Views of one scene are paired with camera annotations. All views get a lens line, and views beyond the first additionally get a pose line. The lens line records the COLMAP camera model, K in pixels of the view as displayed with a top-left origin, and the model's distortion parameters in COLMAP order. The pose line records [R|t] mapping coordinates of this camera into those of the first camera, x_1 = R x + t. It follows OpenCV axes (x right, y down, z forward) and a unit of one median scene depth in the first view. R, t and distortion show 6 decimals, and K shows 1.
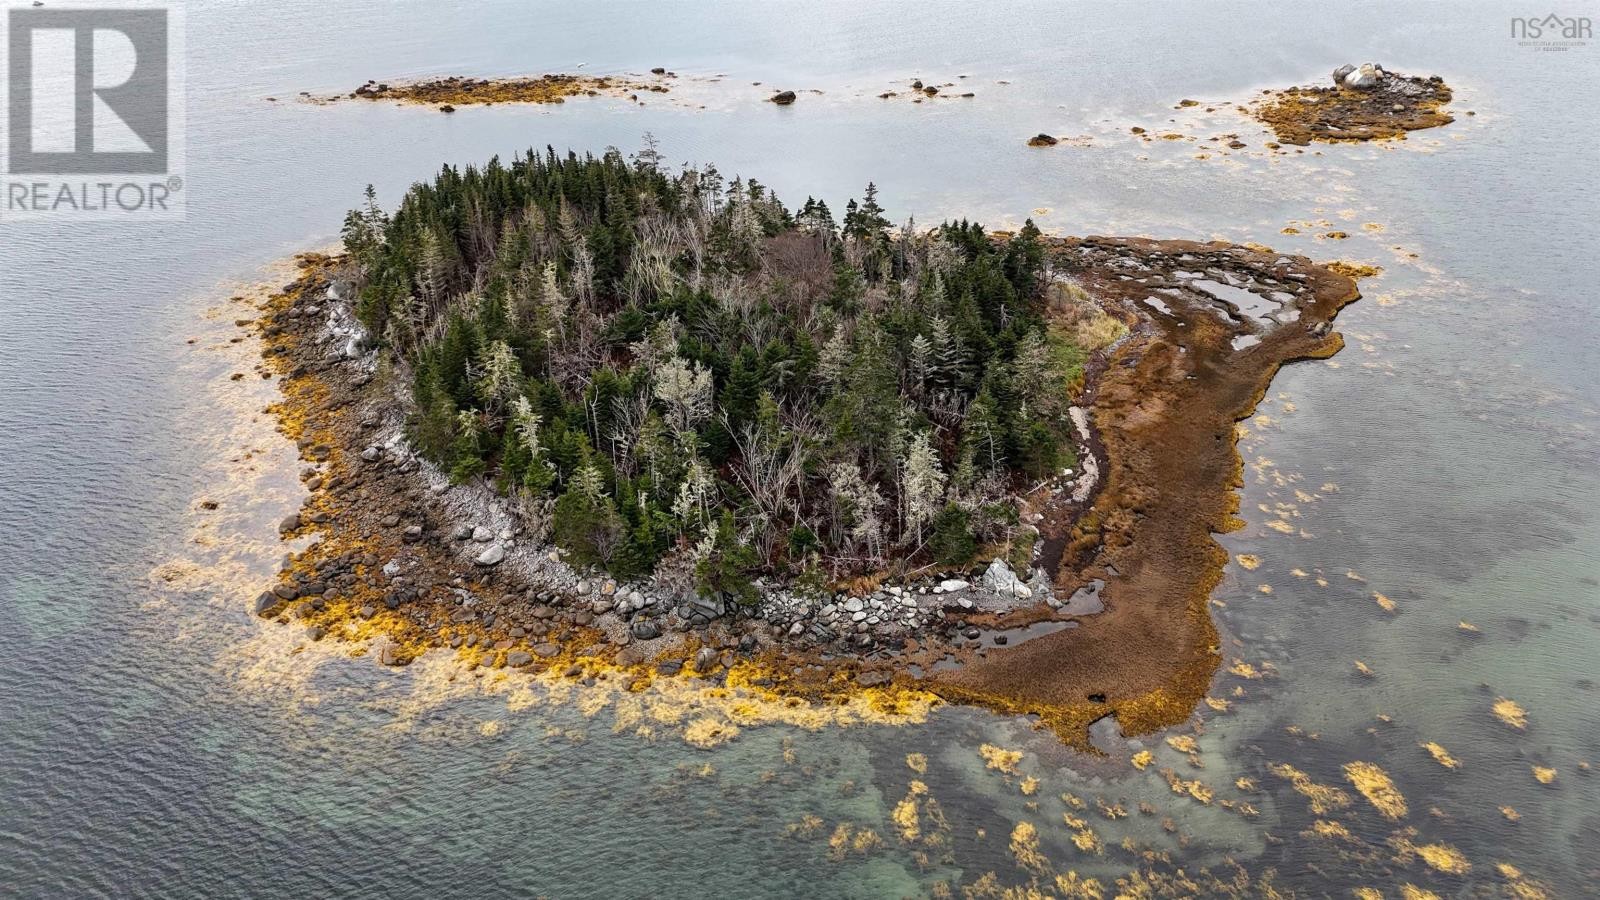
lens RADIAL K [[1172.8, 0, 807.5], [0, 1172.8, 446.0], [0, 0, 1]] dist [0.082706, -0.075692]
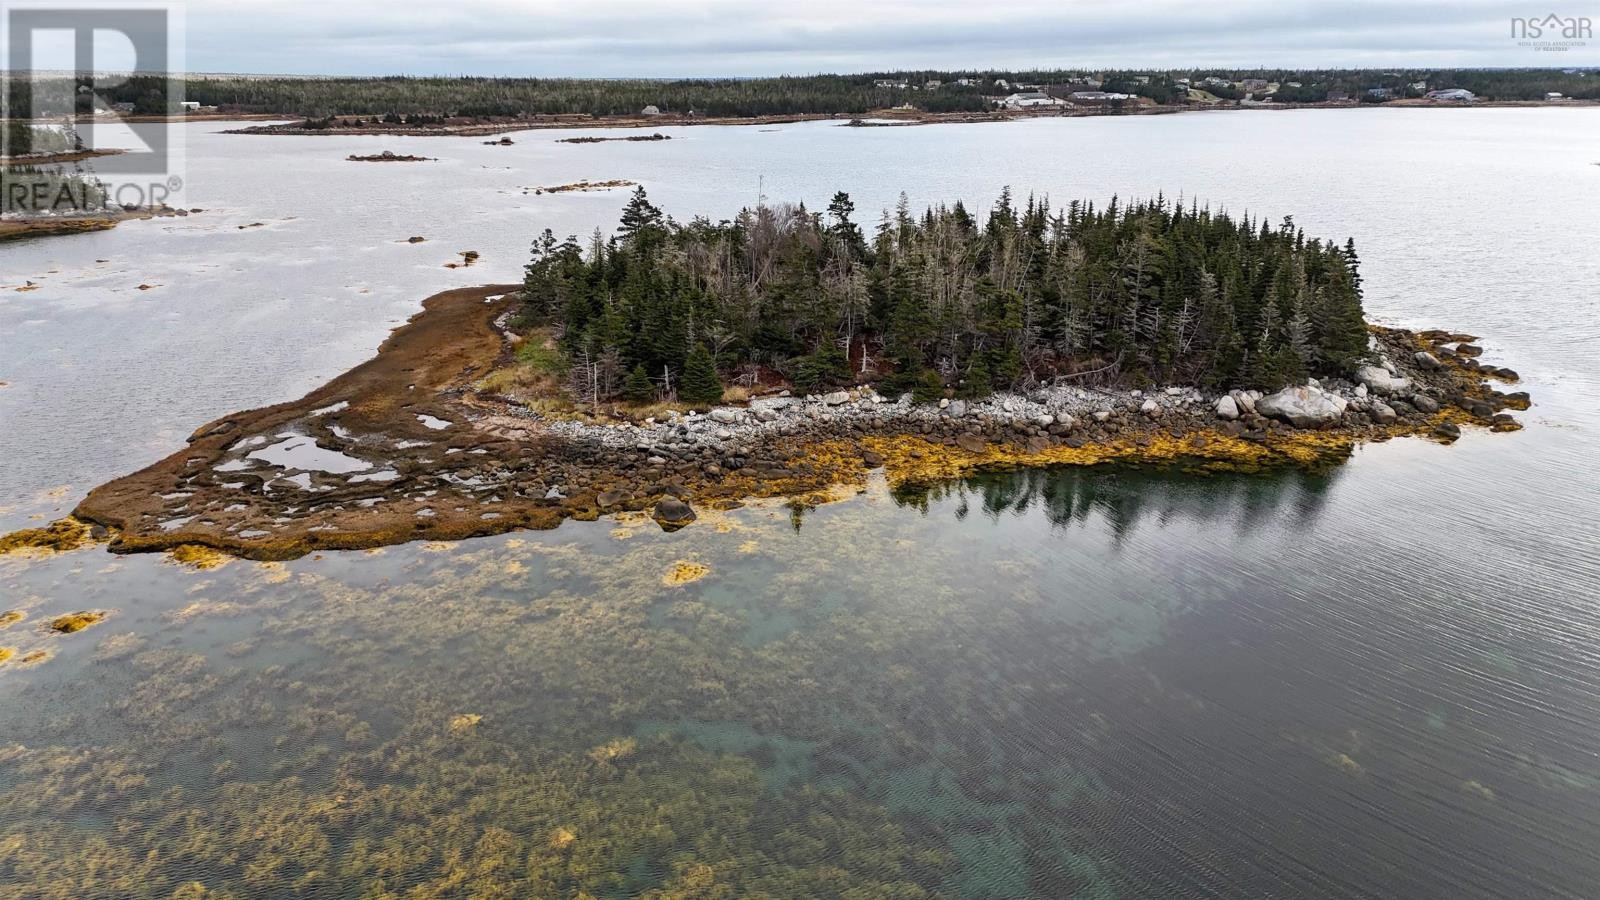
lens RADIAL K [[1172.8, 0, 801.1], [0, 1172.8, 451.1], [0, 0, 1]] dist [0.082706, -0.075692]
pose [[-0.879109, 0.155717, -0.450466, 0.641436], [-0.221994, 0.702573, 0.676099, -0.978389], [0.421765, 0.694365, -0.583070, 2.298064]]
